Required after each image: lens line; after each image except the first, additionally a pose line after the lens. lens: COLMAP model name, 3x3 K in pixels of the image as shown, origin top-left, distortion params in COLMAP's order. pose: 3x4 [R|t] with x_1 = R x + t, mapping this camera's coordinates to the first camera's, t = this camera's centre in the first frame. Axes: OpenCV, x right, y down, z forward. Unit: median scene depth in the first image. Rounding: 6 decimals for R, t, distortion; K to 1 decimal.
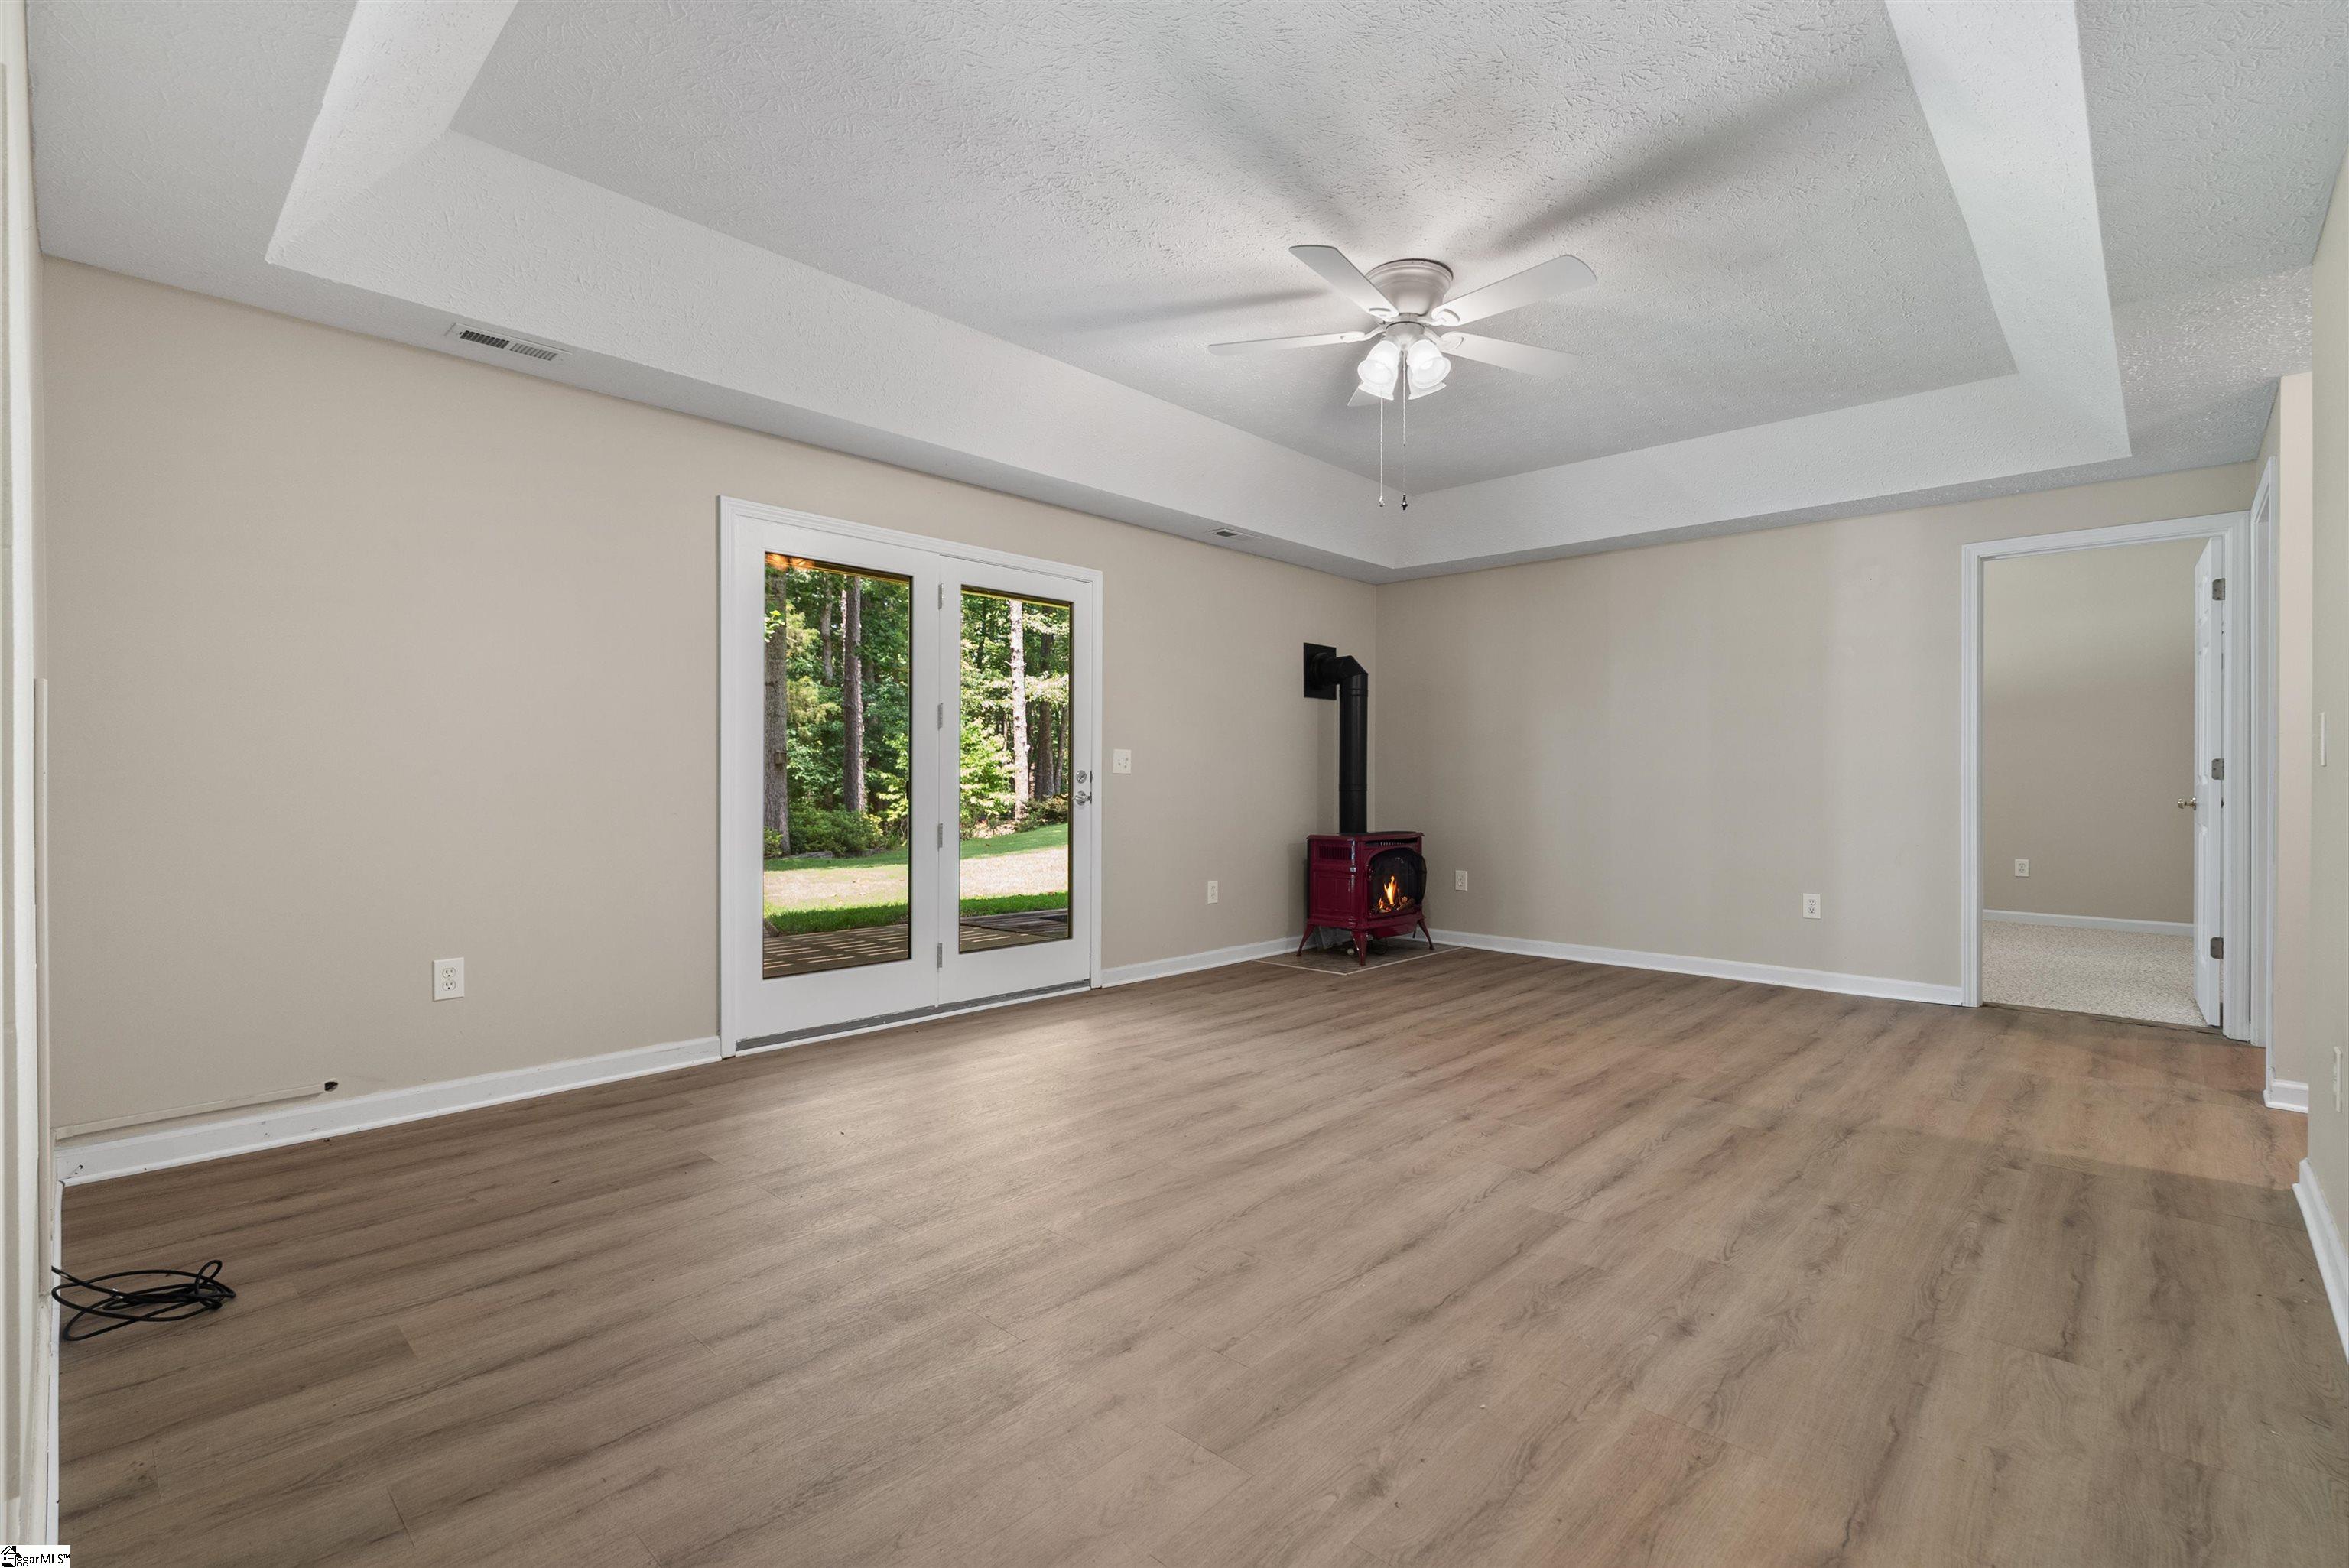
lens RADIAL K [[1069.4, 0, 1186.4], [0, 1069.4, 779.0], [0, 0, 1]] dist [-0.009773, 0.004850]
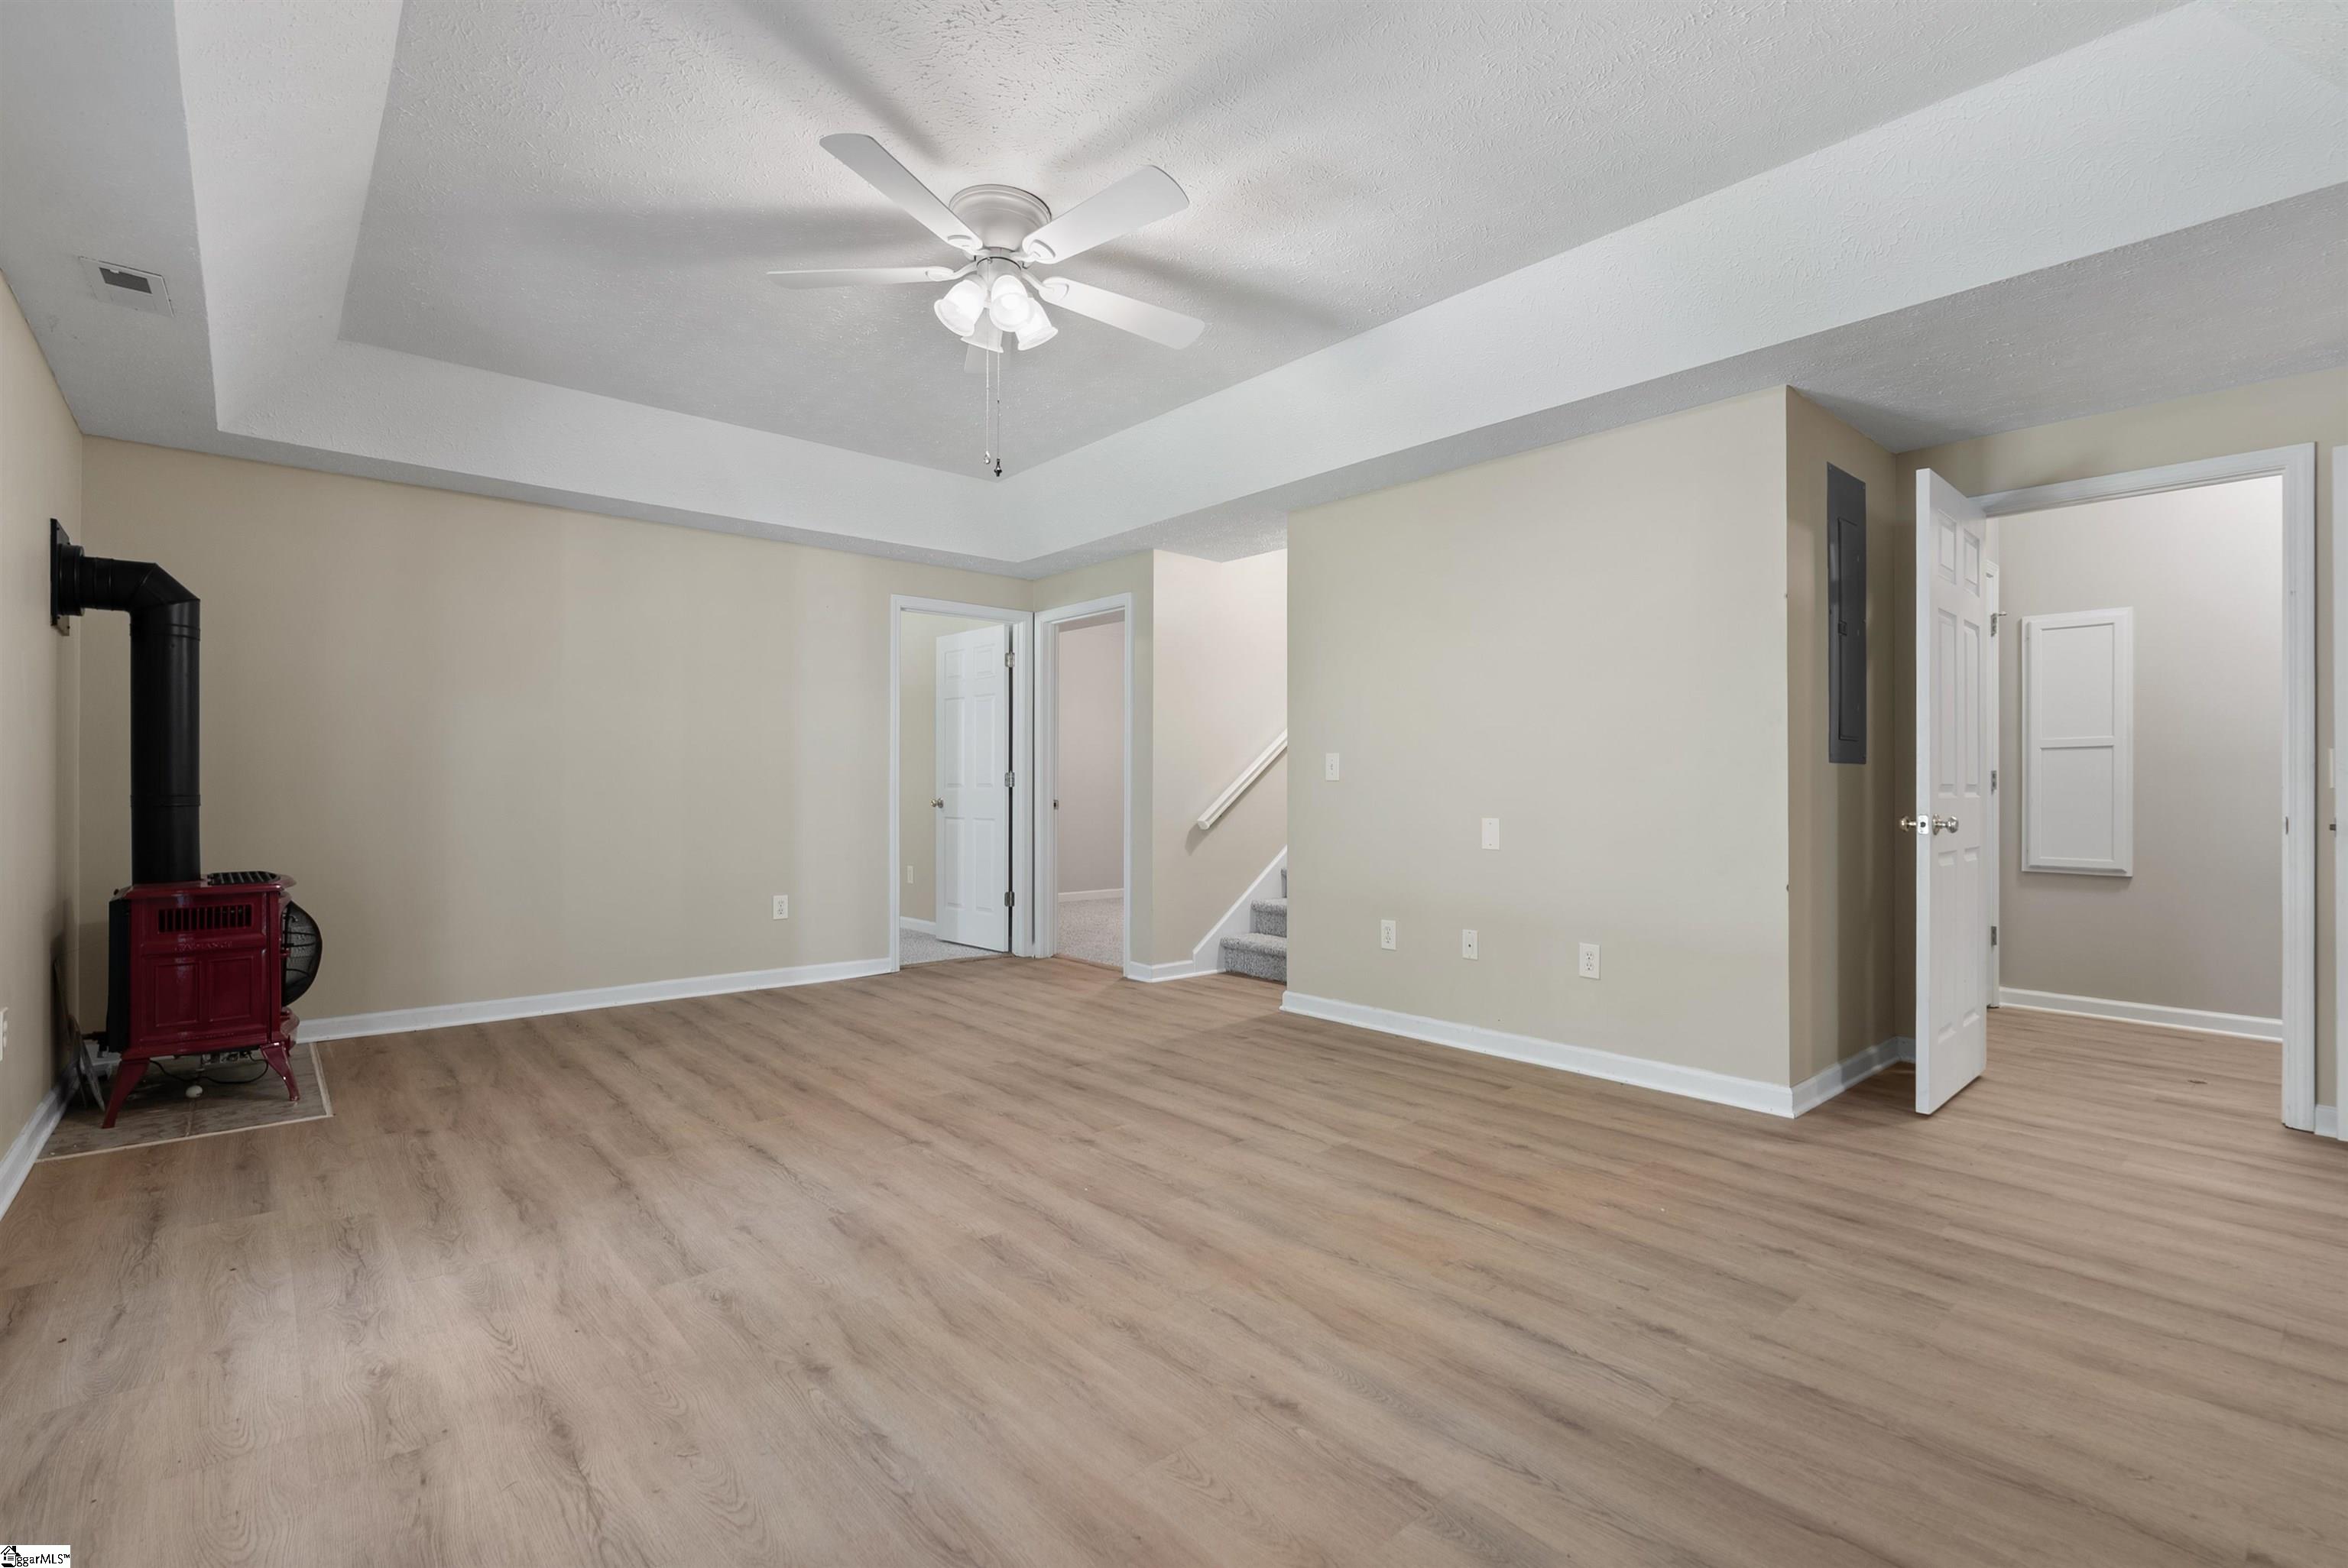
lens RADIAL K [[1069.0, 0, 1186.4], [0, 1069.0, 794.5], [0, 0, 1]] dist [-0.009773, 0.004850]
pose [[0.093278, -0.008010, 0.995608, -0.774419], [-0.003620, 0.999958, 0.008384, -0.003767], [-0.995634, -0.004386, 0.093245, 0.929809]]
